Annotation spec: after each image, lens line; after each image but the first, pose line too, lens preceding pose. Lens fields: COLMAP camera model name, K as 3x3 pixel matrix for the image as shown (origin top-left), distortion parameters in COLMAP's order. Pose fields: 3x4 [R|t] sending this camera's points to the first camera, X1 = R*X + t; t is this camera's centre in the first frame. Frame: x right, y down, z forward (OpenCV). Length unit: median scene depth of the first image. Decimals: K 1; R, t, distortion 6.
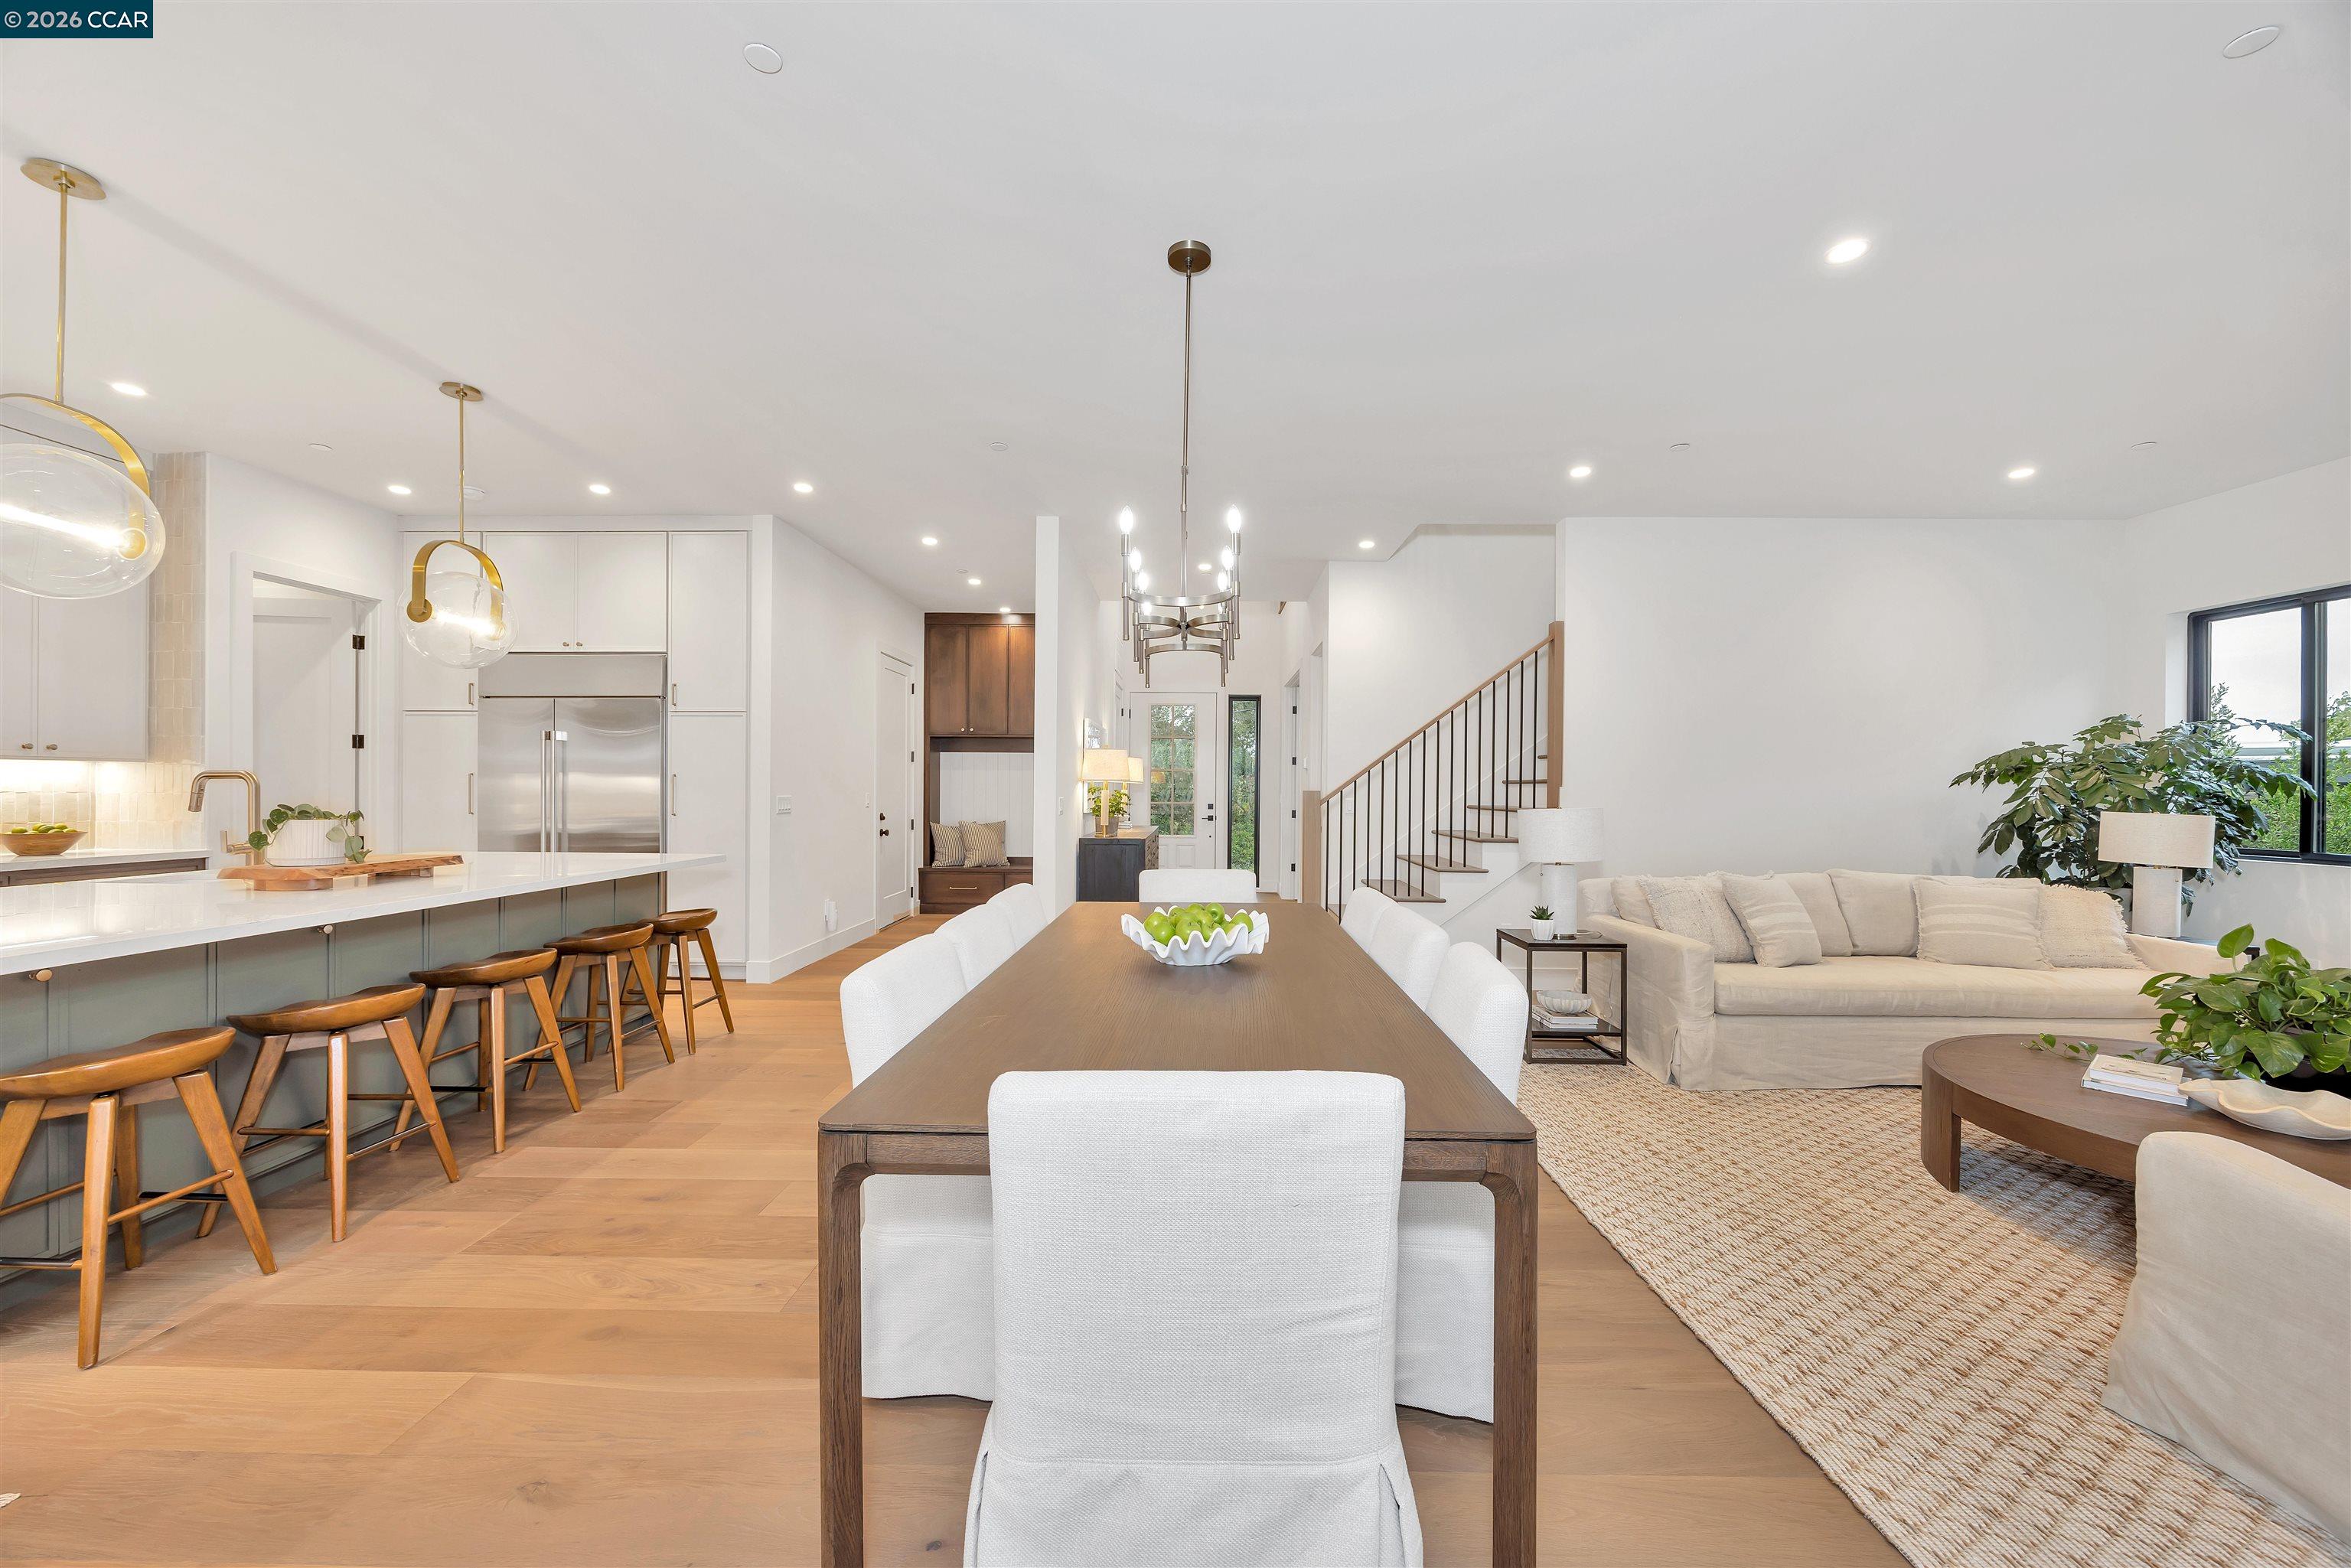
lens RADIAL K [[908.9, 0, 1174.3], [0, 908.9, 794.9], [0, 0, 1]] dist [-0.000348, -0.000001]
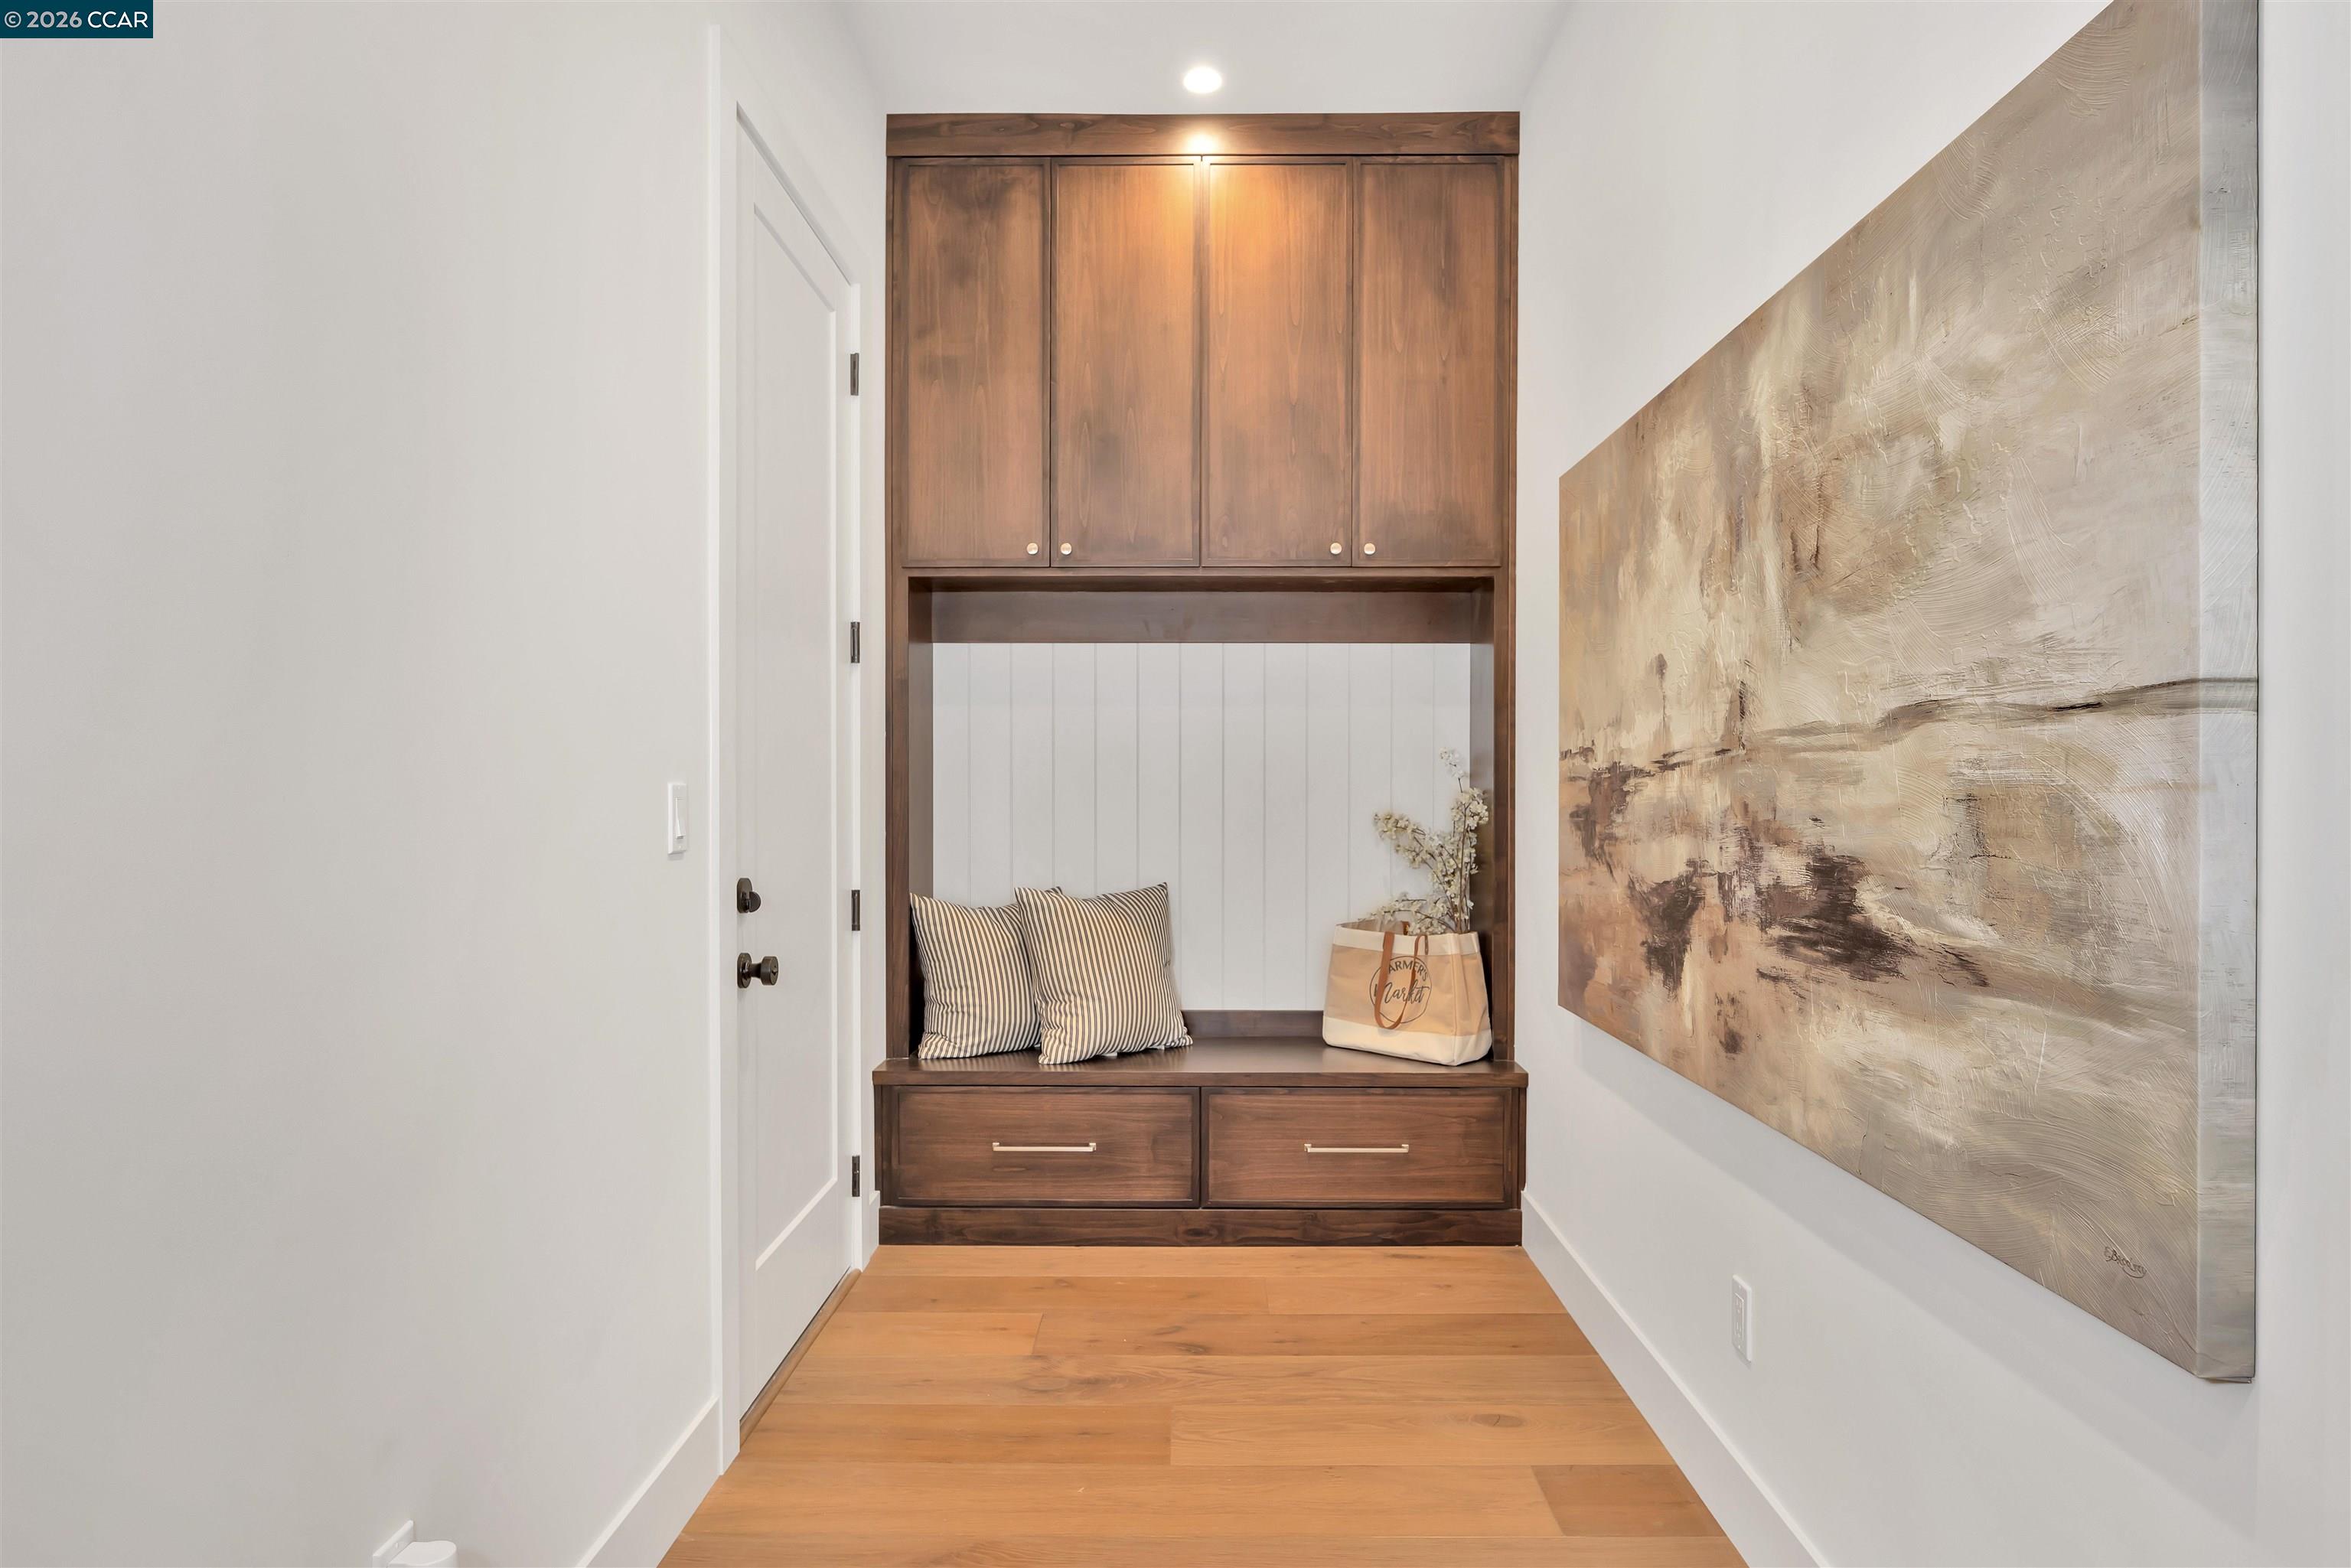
lens RADIAL K [[1477.0, 0, 1177.8], [0, 1477.0, 780.9], [0, 0, 1]] dist [0.004386, 0.000126]
pose [[0.999982, -0.004332, 0.004130, -0.191801], [0.004327, 0.999990, 0.001080, -0.003398], [-0.004135, -0.001063, 0.999991, 0.564131]]
